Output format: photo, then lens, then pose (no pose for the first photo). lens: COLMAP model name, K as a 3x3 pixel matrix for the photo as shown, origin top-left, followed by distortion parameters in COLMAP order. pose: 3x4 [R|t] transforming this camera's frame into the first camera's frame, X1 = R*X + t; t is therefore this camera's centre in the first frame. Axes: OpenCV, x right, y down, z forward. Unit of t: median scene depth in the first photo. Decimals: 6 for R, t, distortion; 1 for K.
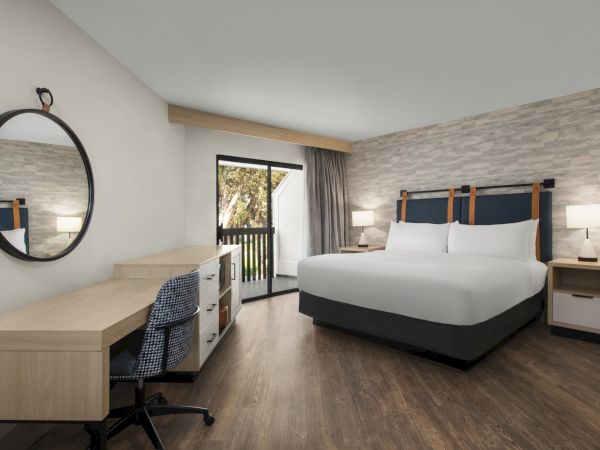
lens RADIAL K [[334.7, 0, 300.8], [0, 334.7, 226.7], [0, 0, 1]] dist [-0.009285, 0.005815]
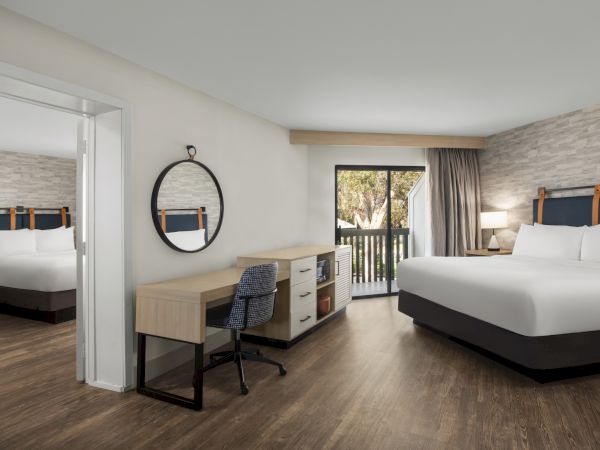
lens RADIAL K [[334.7, 0, 301.0], [0, 334.7, 221.6], [0, 0, 1]] dist [-0.009285, 0.005815]
pose [[0.905569, -0.005531, -0.424162, 0.121284], [-0.001092, 0.999881, -0.015370, -0.006609], [0.424197, 0.014382, 0.905456, -0.071557]]
